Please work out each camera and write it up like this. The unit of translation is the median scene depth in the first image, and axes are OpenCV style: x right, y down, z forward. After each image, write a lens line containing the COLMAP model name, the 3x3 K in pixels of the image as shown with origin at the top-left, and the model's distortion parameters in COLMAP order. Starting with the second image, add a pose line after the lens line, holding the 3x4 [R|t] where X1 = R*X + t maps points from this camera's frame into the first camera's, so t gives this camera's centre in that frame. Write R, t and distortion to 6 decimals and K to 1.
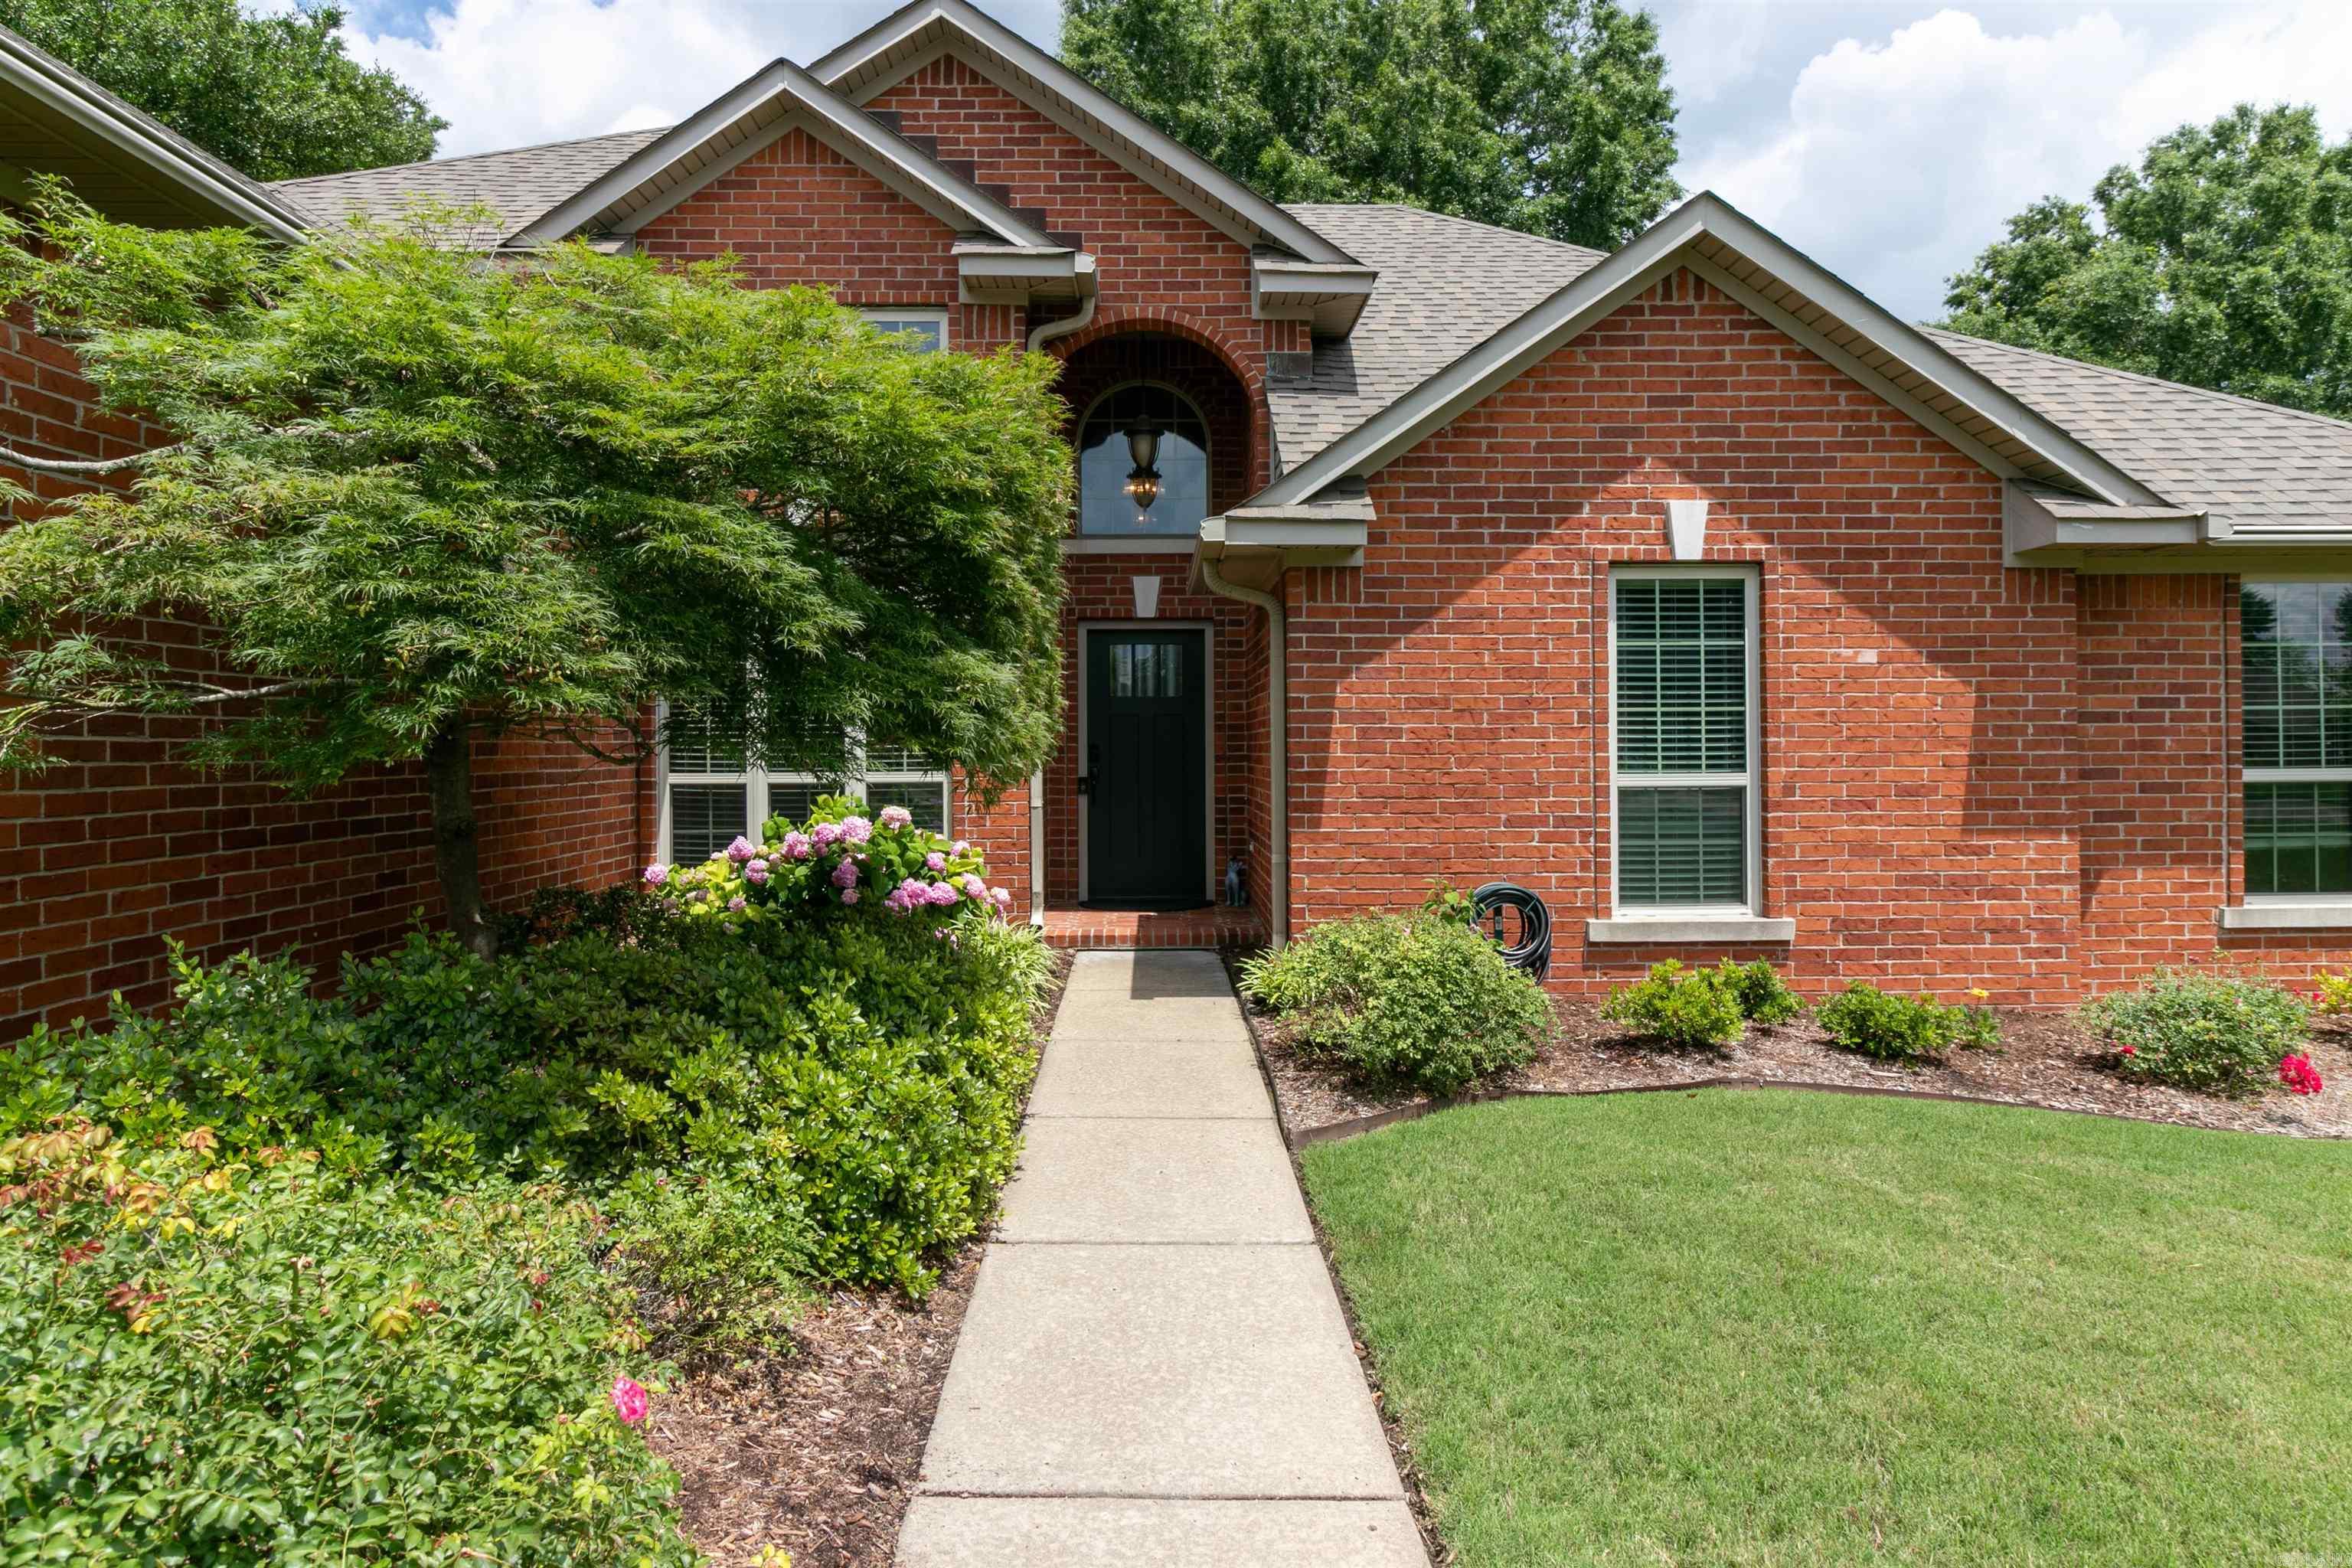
lens RADIAL K [[1409.4, 0, 1182.8], [0, 1409.4, 747.7], [0, 0, 1]] dist [-0.001363, 0.004947]
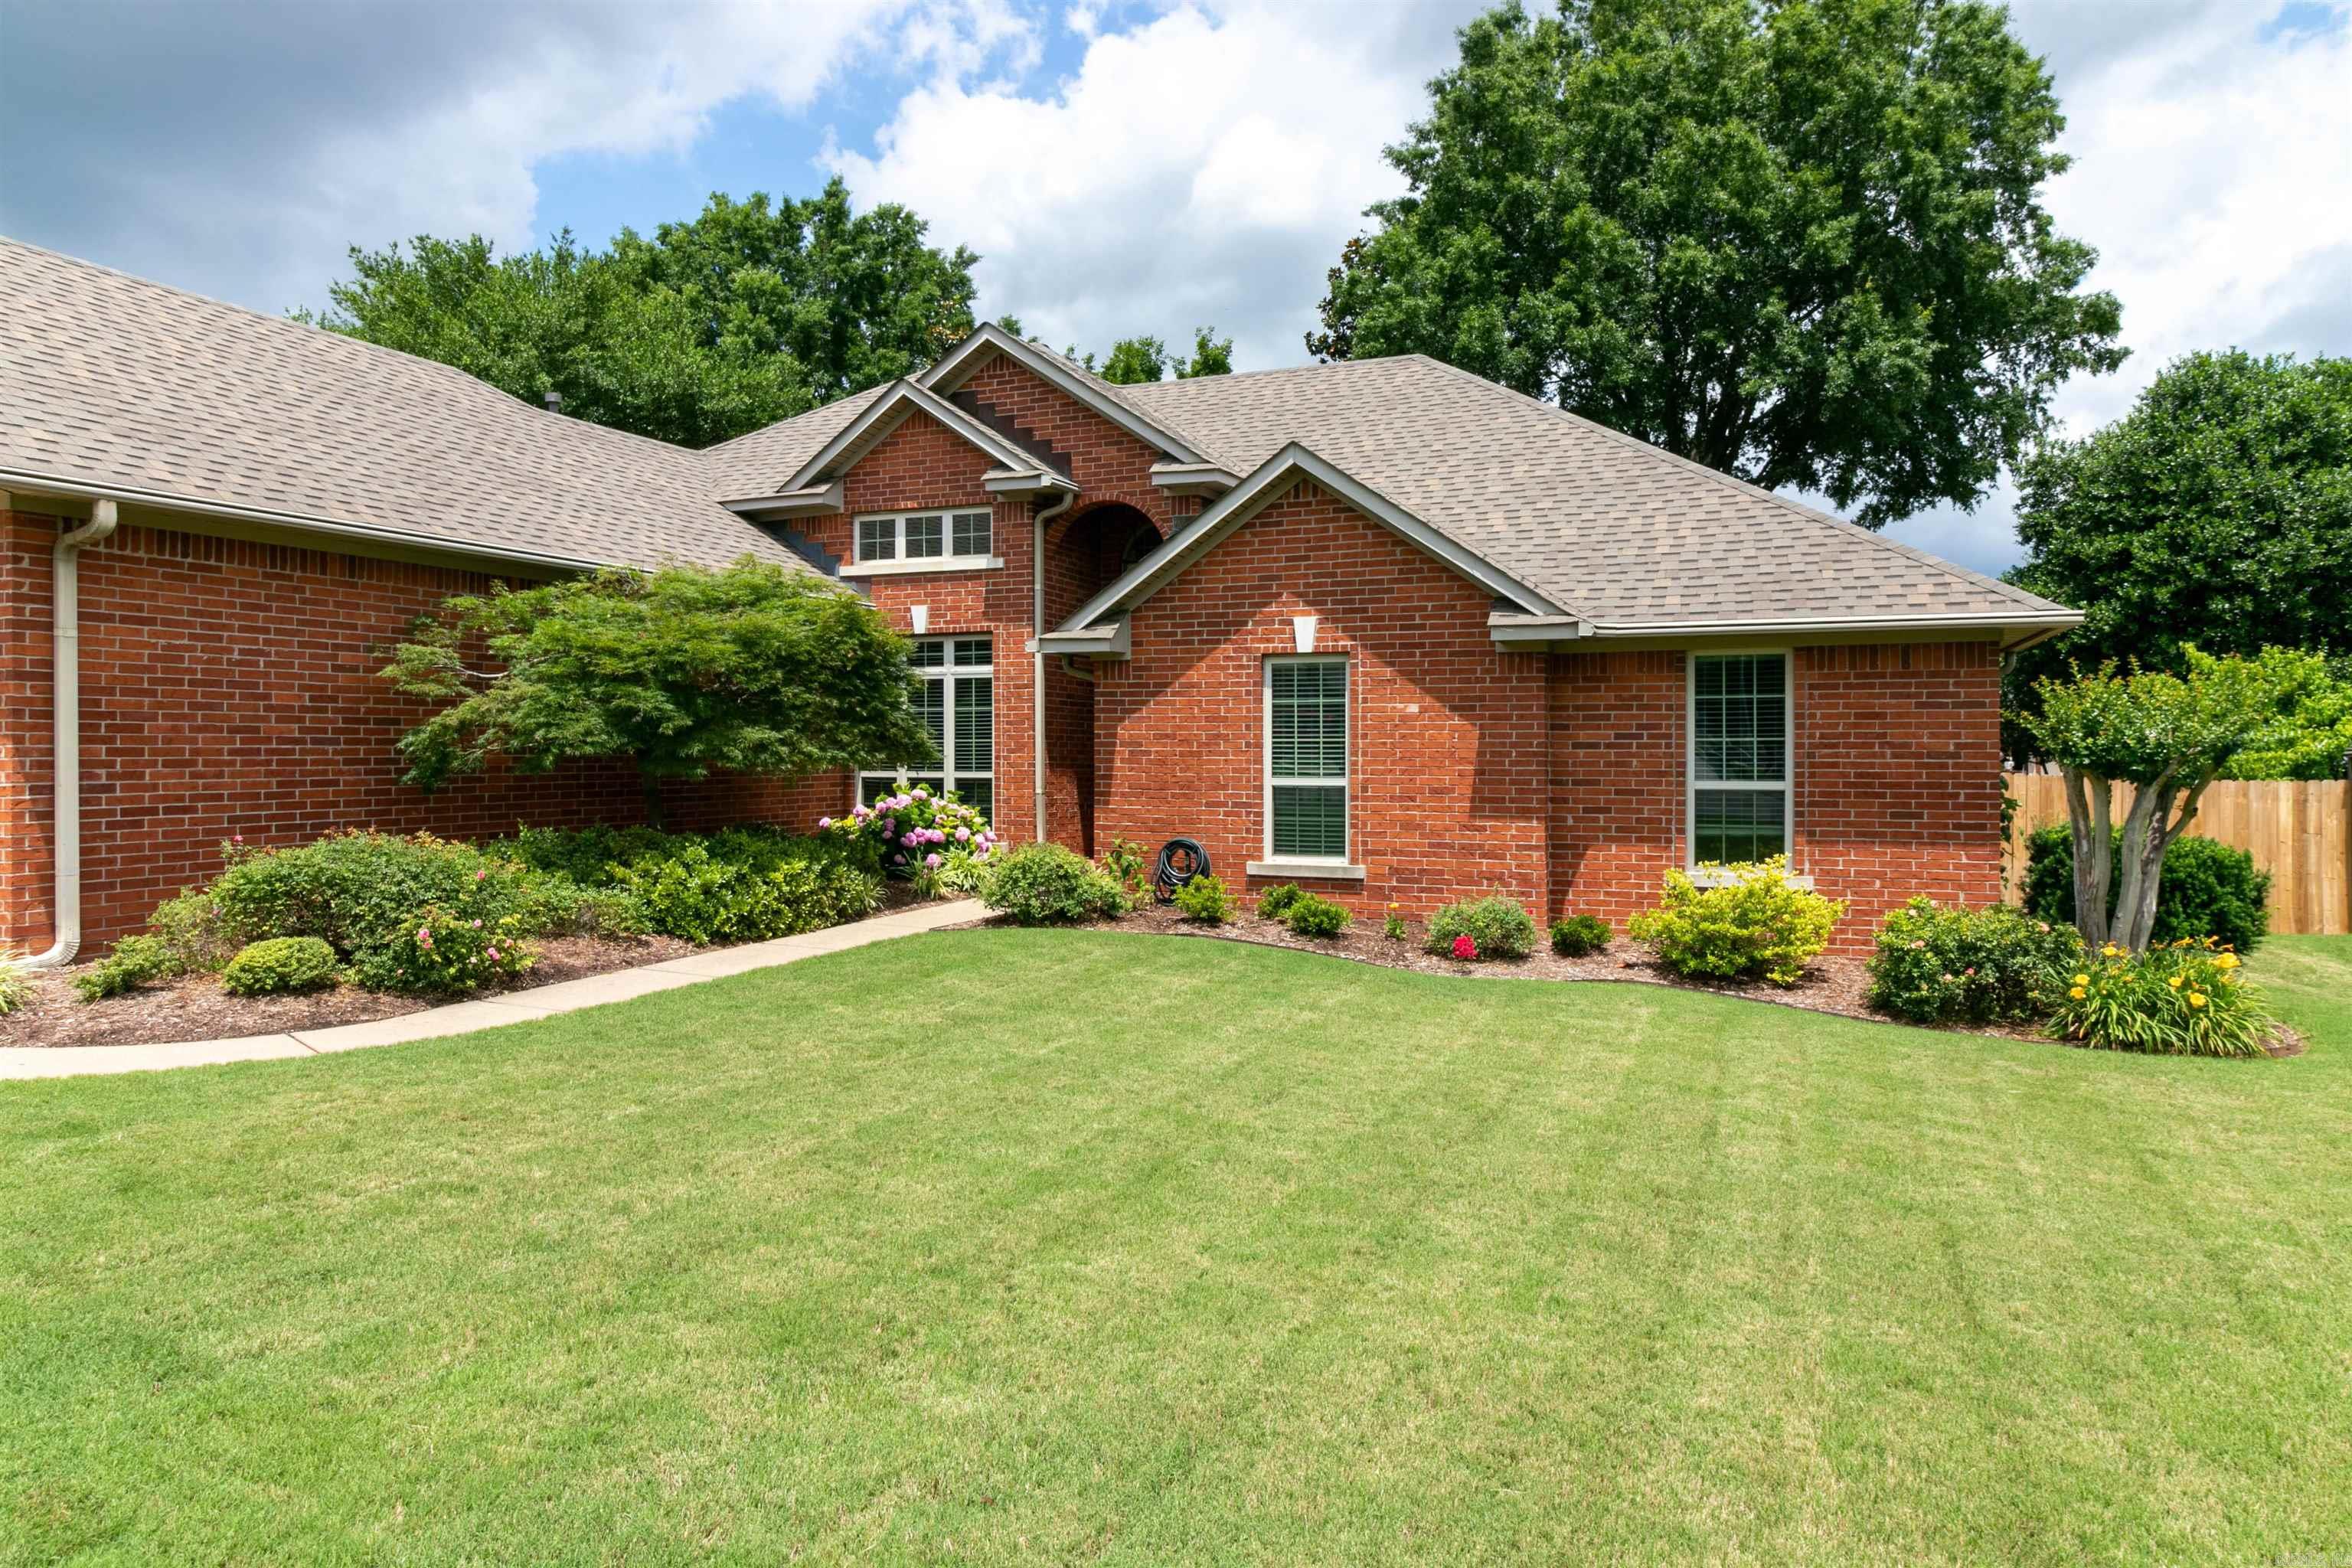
lens RADIAL K [[1409.4, 0, 1186.6], [0, 1409.4, 803.1], [0, 0, 1]] dist [-0.001363, 0.004947]
pose [[0.916430, 0.021921, -0.399593, 0.903748], [-0.004257, 0.998976, 0.045039, -0.027572], [0.400172, -0.039574, 0.915585, -0.613067]]
